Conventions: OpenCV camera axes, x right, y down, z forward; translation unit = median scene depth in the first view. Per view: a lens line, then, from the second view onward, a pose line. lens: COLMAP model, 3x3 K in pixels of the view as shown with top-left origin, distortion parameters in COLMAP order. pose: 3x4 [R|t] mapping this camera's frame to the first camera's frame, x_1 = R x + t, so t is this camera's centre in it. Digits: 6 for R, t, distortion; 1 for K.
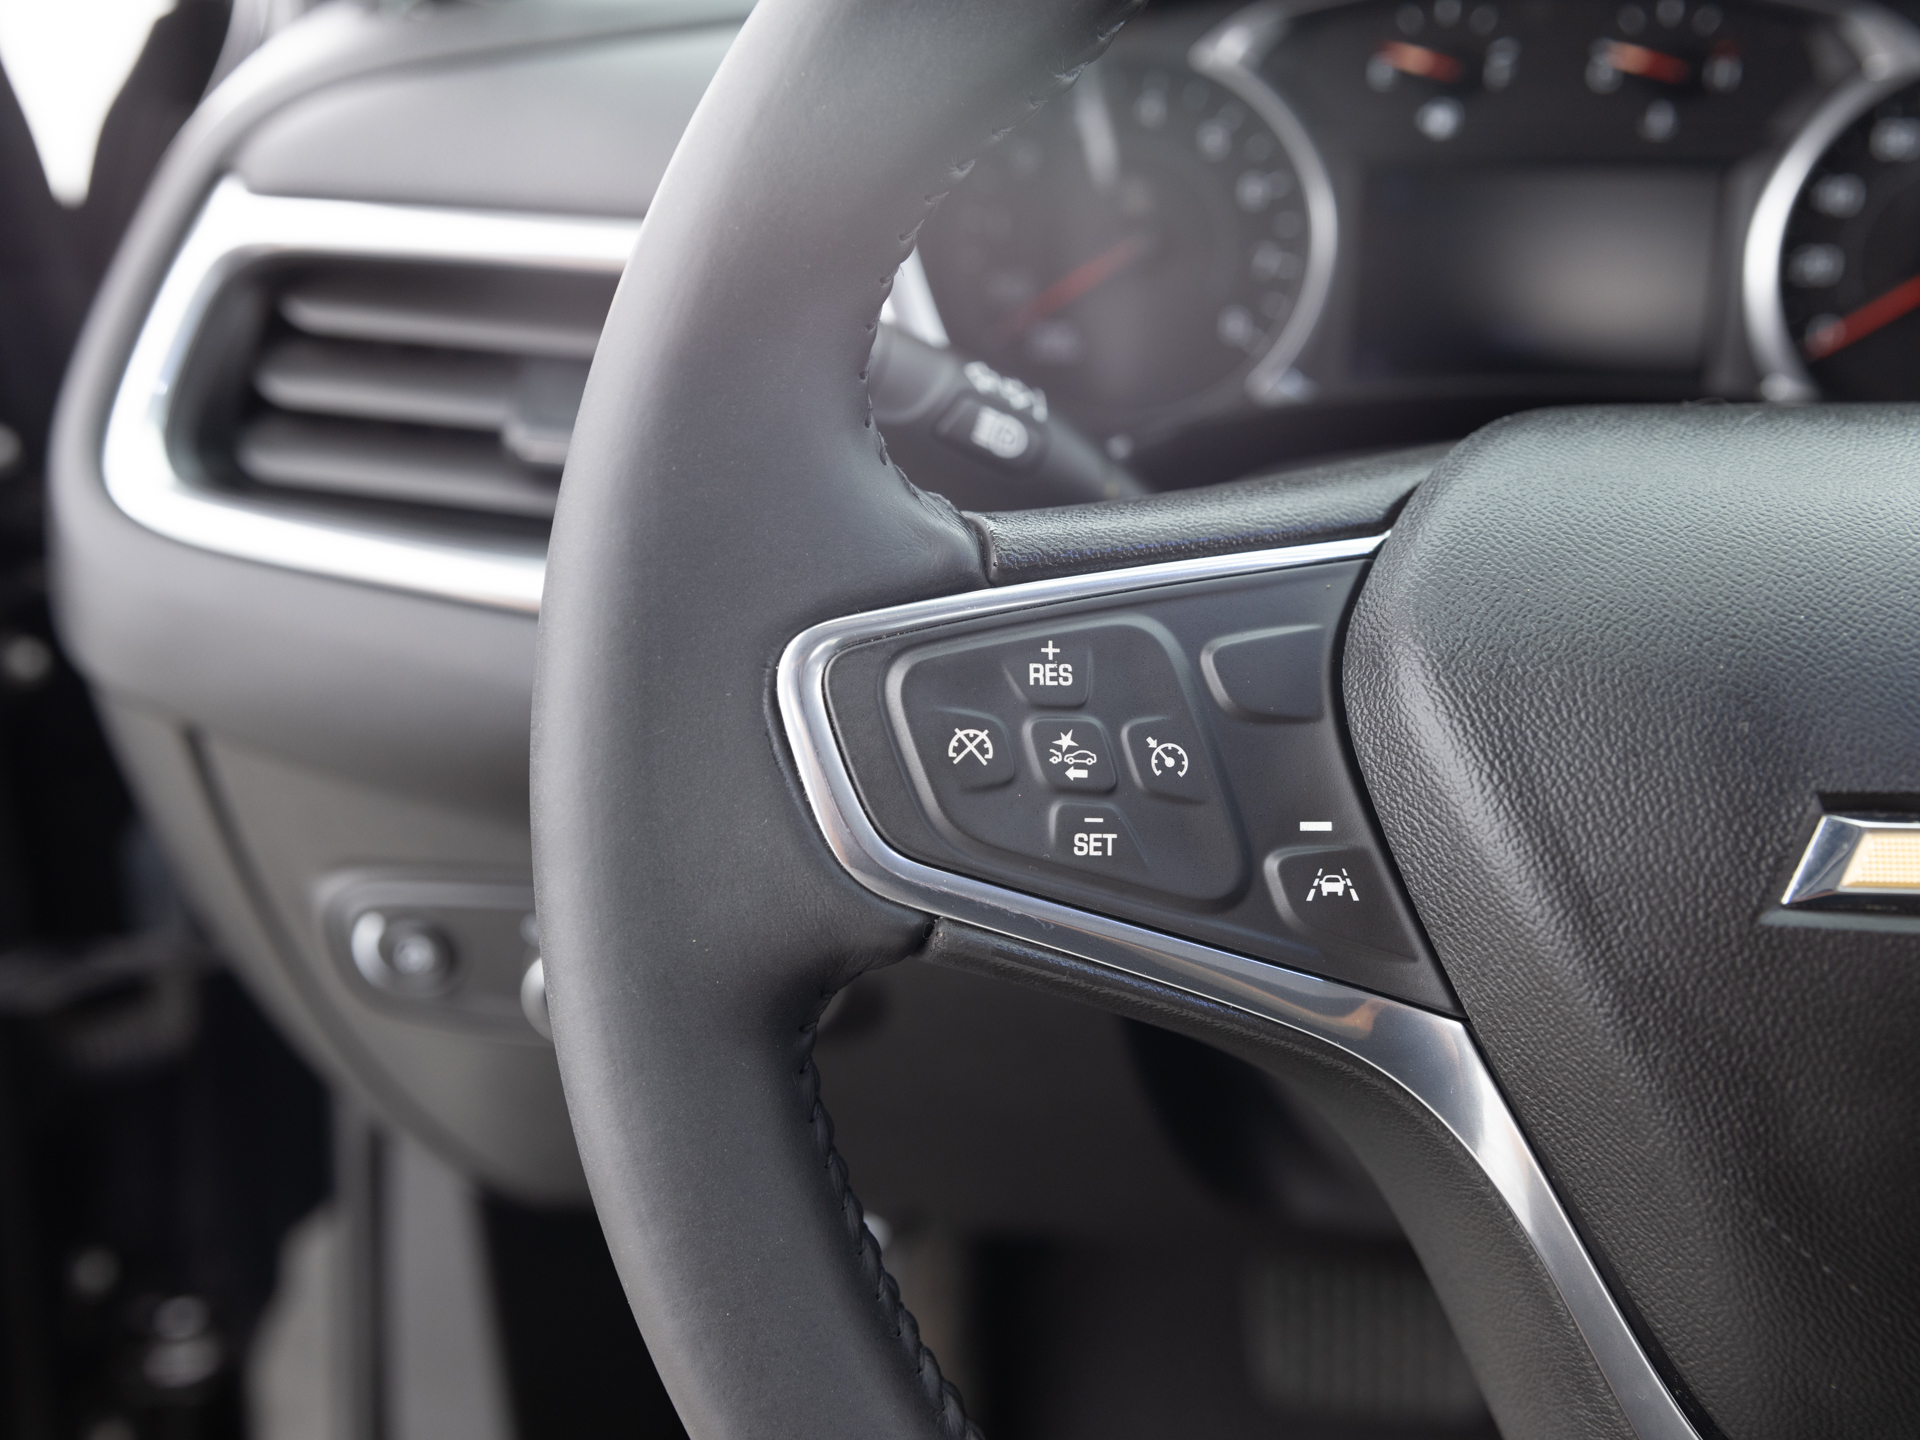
lens RADIAL K [[1933.1, 0, 957.6], [0, 1933.1, 722.6], [0, 0, 1]] dist [-0.000452, 0.000000]
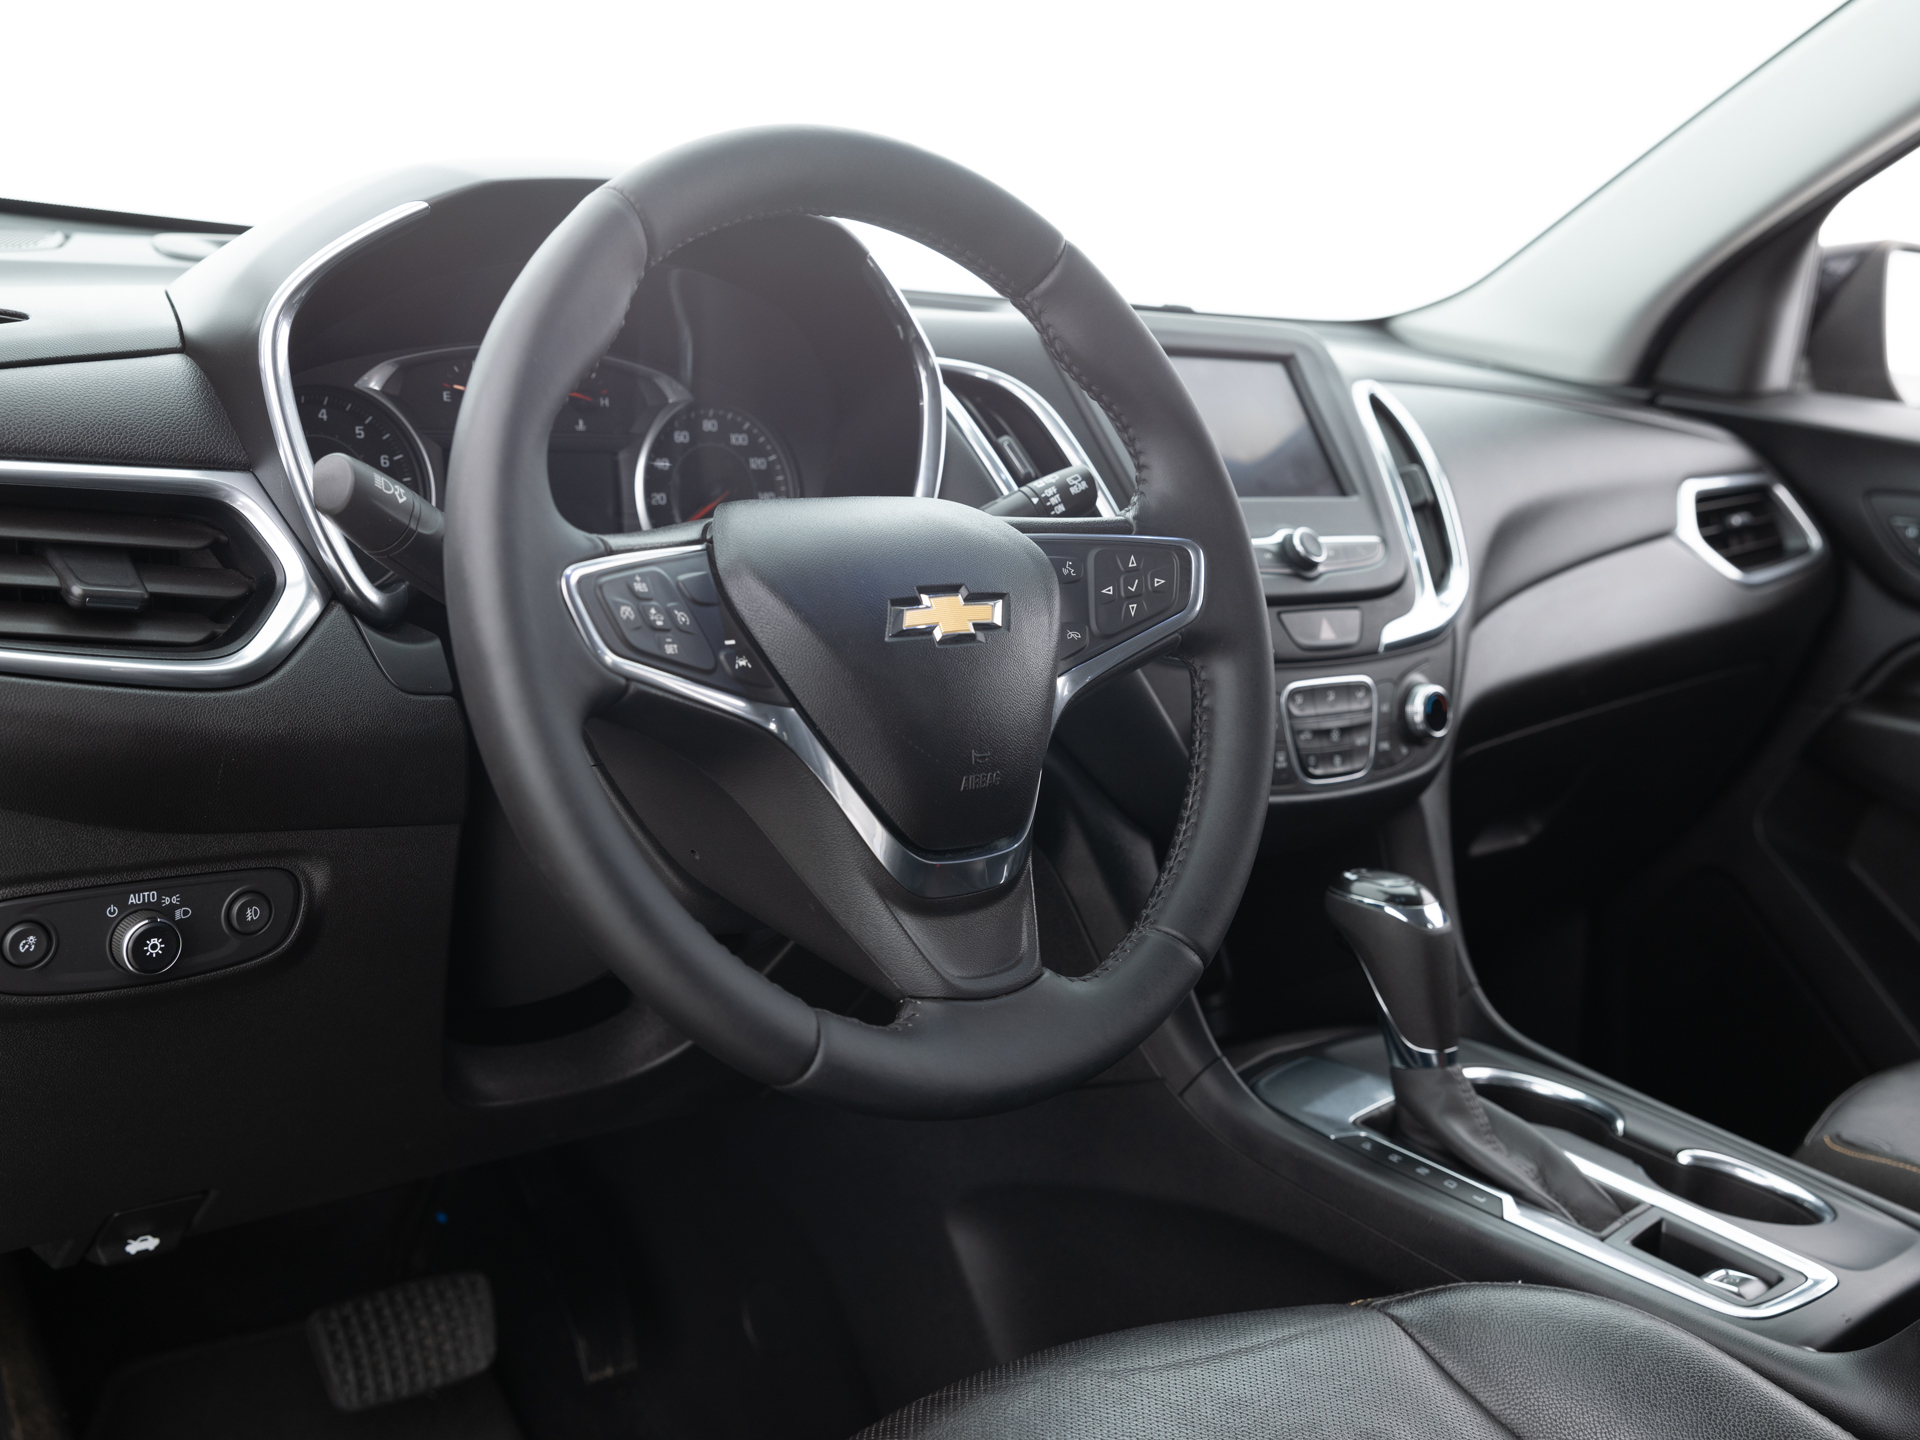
lens RADIAL K [[1933.1, 0, 957.2], [0, 1933.1, 725.6], [0, 0, 1]] dist [-0.000452, 0.000000]
pose [[0.700046, -0.089871, 0.708420, -1.457361], [0.229975, 0.967569, -0.104509, 0.505485], [-0.676053, 0.236080, 0.698011, -1.002604]]
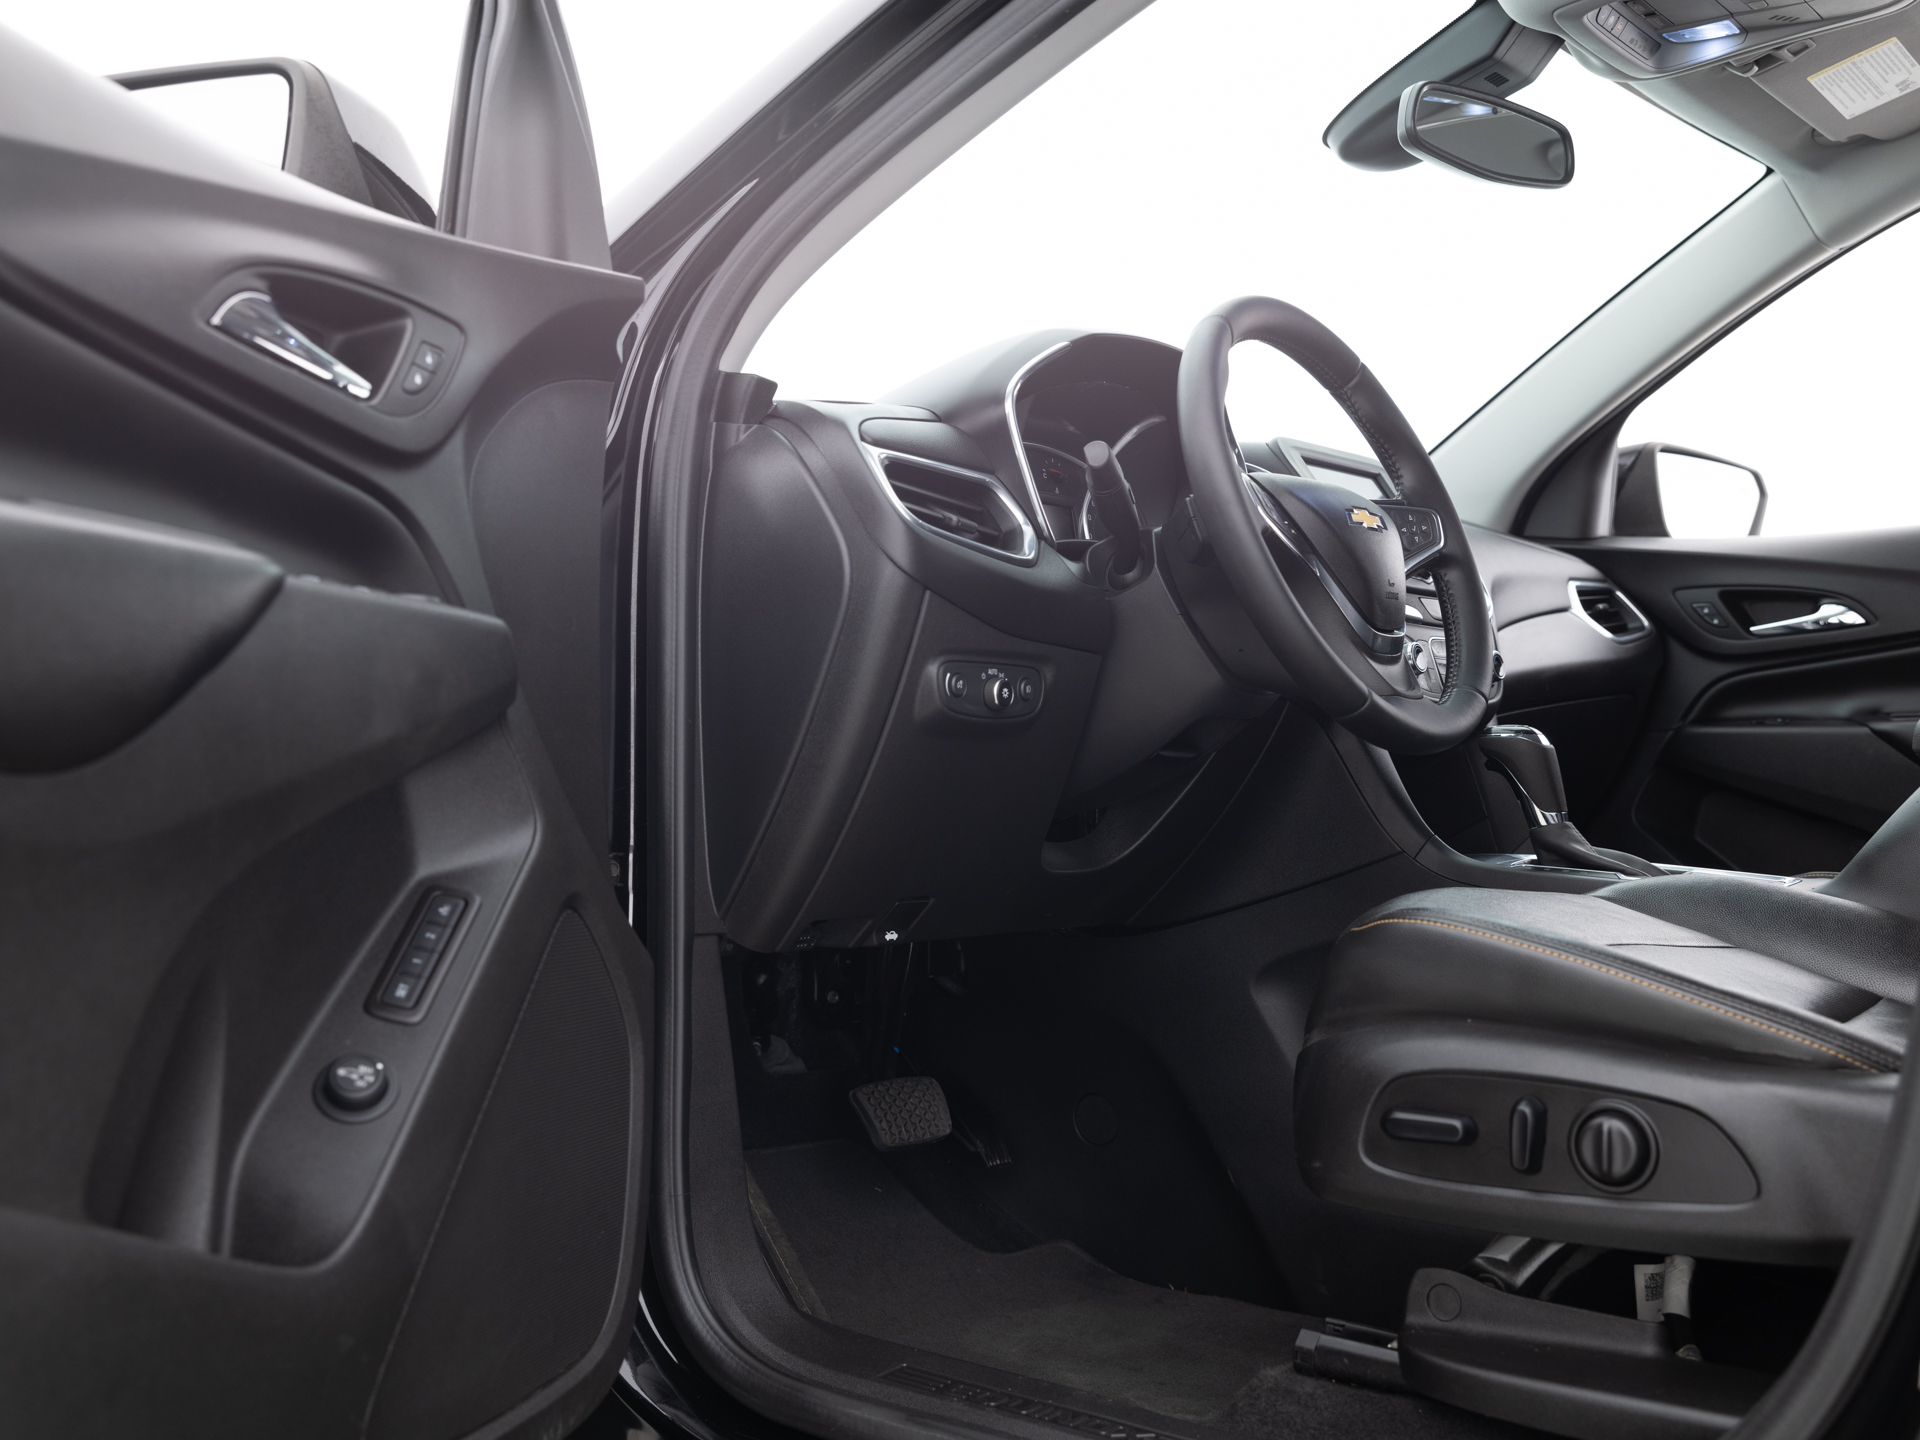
lens RADIAL K [[1933.1, 0, 963.5], [0, 1933.1, 719.3], [0, 0, 1]] dist [-0.000452, 0.000000]
pose [[0.578082, 0.015948, 0.815823, -5.151894], [0.322187, 0.914110, -0.246168, 1.732285], [-0.749677, 0.405153, 0.523293, -0.942289]]
